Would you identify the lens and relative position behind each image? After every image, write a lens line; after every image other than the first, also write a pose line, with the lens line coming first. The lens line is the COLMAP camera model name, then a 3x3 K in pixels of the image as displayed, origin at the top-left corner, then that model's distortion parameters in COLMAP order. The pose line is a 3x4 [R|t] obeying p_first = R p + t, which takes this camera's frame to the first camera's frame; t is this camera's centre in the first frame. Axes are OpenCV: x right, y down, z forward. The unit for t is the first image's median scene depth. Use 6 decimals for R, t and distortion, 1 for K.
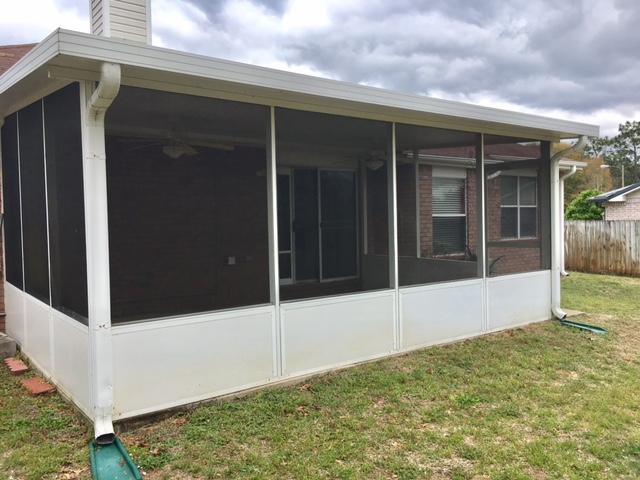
lens RADIAL K [[573.6, 0, 317.8], [0, 573.6, 235.8], [0, 0, 1]] dist [-0.003623, -0.002994]
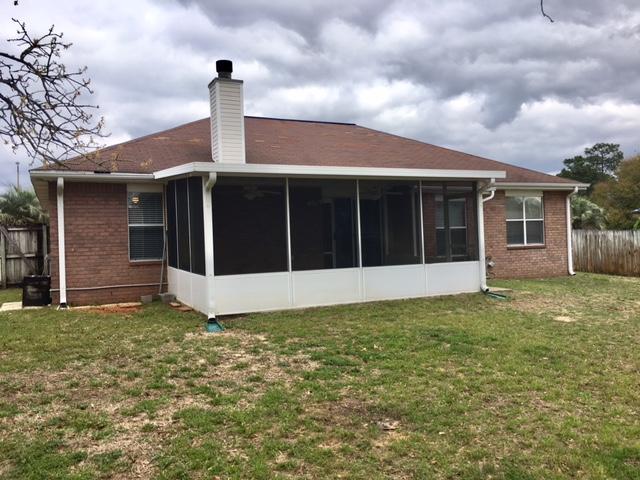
lens RADIAL K [[543.0, 0, 320.0], [0, 543.0, 240.0], [0, 0, 1]] dist [0.090281, -0.134740]
pose [[0.986771, -0.010375, -0.161786, 0.210861], [0.007717, 0.999825, -0.017053, 0.022787], [0.161935, 0.015579, 0.986678, -0.557971]]
